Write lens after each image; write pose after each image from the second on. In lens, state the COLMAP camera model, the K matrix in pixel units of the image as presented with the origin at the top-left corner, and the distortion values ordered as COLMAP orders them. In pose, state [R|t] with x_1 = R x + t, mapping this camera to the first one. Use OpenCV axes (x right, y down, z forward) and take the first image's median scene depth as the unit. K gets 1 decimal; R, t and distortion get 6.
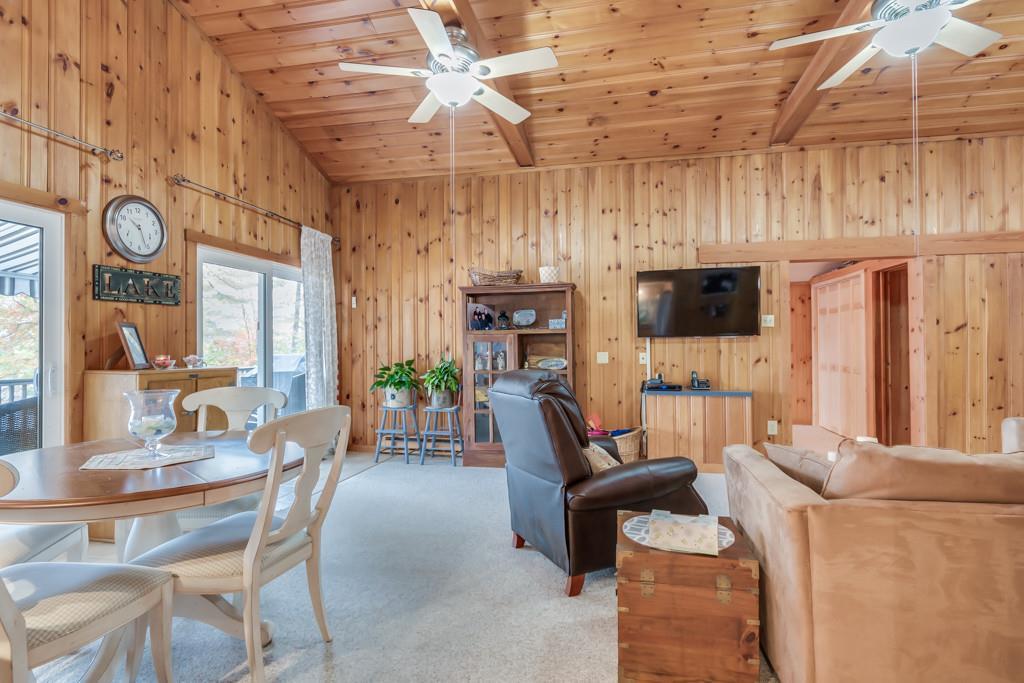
lens RADIAL K [[515.6, 0, 513.8], [0, 515.6, 345.3], [0, 0, 1]] dist [0.000760, -0.001129]
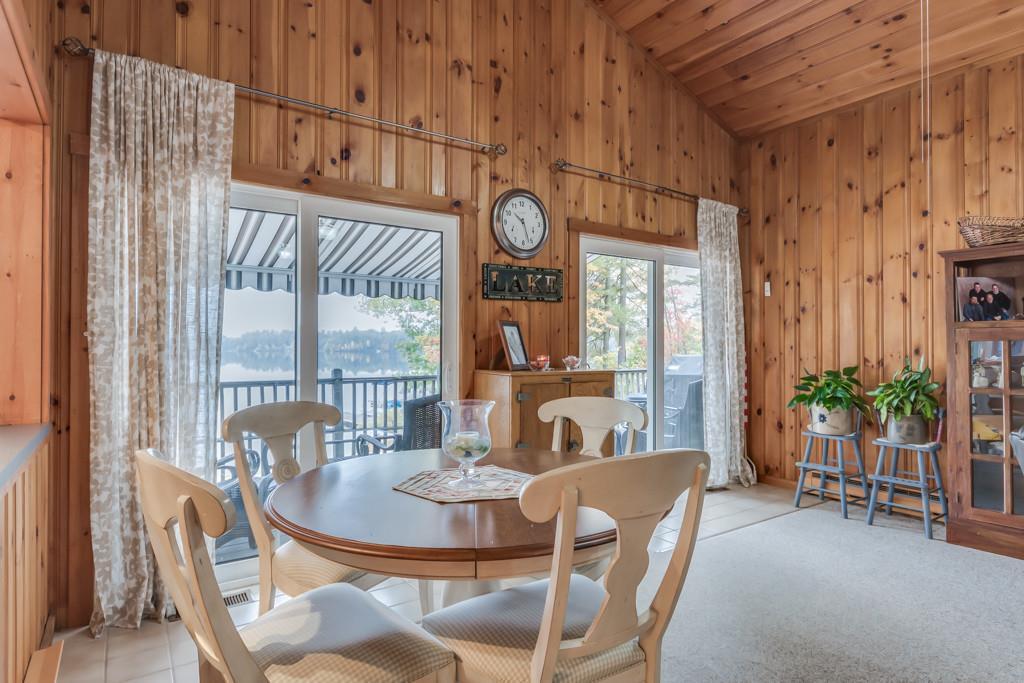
lens RADIAL K [[562.7, 0, 515.1], [0, 562.7, 343.7], [0, 0, 1]] dist [0.003293, -0.002583]
pose [[0.731120, 0.001242, -0.682248, -0.019567], [-0.002996, 0.999995, -0.001390, -0.000312], [0.682242, 0.003060, 0.731120, 0.180689]]
